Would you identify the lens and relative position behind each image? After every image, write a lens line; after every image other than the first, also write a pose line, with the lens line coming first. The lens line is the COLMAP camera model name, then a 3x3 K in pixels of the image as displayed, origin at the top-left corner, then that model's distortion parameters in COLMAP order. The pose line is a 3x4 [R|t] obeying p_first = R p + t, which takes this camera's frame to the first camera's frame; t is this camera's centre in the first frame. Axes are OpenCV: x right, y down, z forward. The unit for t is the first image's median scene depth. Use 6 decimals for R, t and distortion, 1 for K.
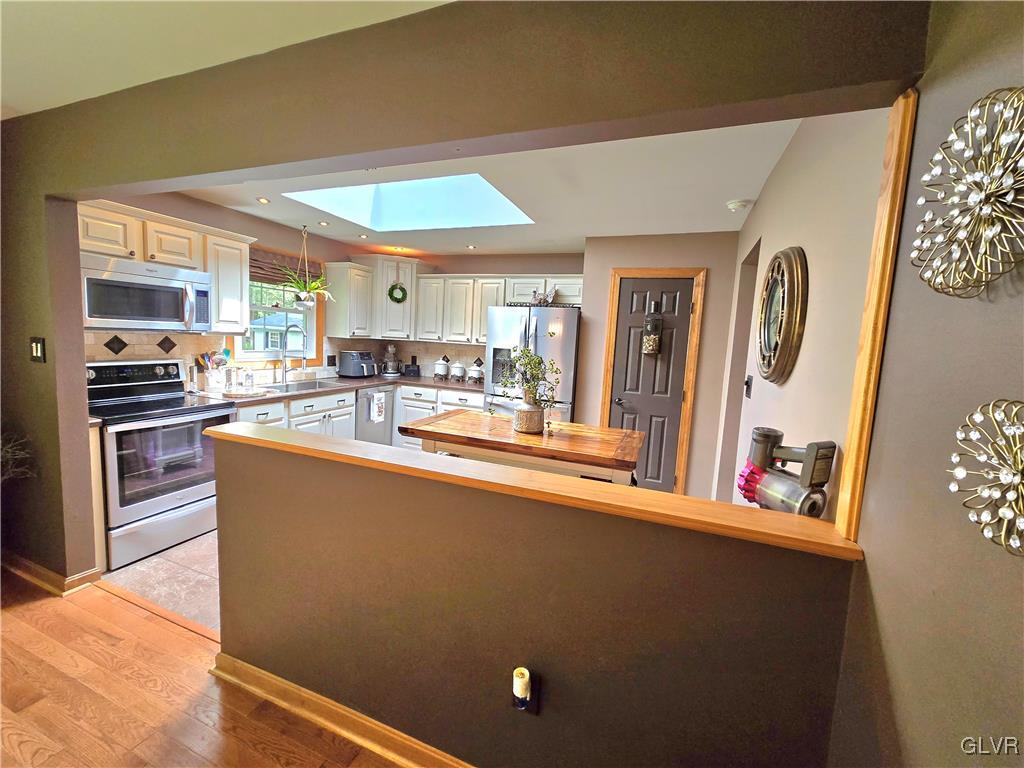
lens RADIAL K [[422.4, 0, 502.8], [0, 422.4, 379.2], [0, 0, 1]] dist [0.001427, -0.000647]
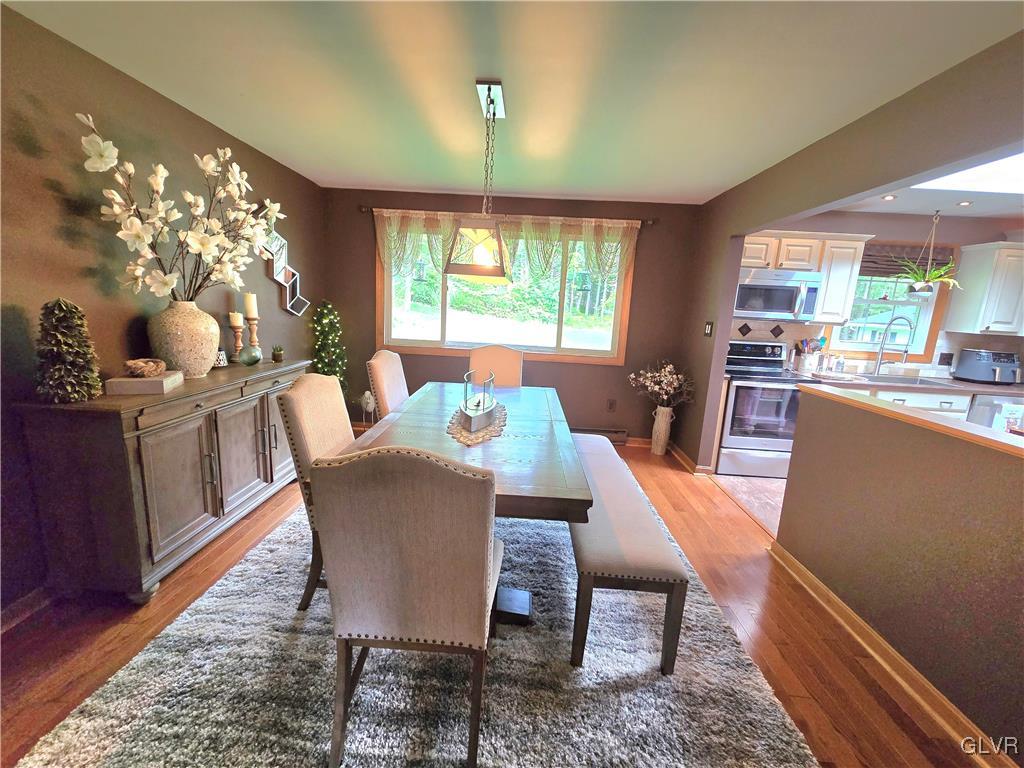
lens RADIAL K [[422.4, 0, 506.3], [0, 422.4, 382.1], [0, 0, 1]] dist [0.001427, -0.000647]
pose [[0.341397, 0.139326, -0.929535, 0.136403], [-0.130156, 0.986433, 0.100051, 0.045280], [0.930864, 0.086827, 0.354900, -0.200701]]
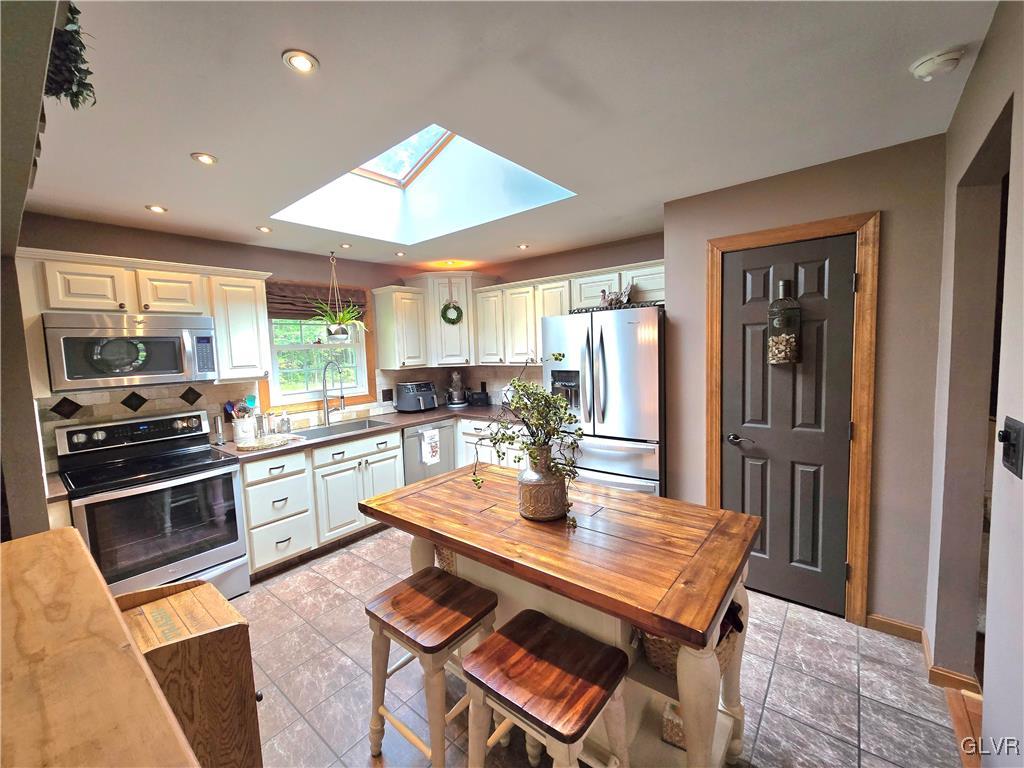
lens RADIAL K [[422.4, 0, 499.4], [0, 422.4, 381.5], [0, 0, 1]] dist [0.001427, -0.000647]
pose [[0.947774, -0.064266, -0.312402, 0.145939], [0.056474, 0.997827, -0.033934, -0.037348], [0.313904, 0.014520, 0.949344, 0.274465]]
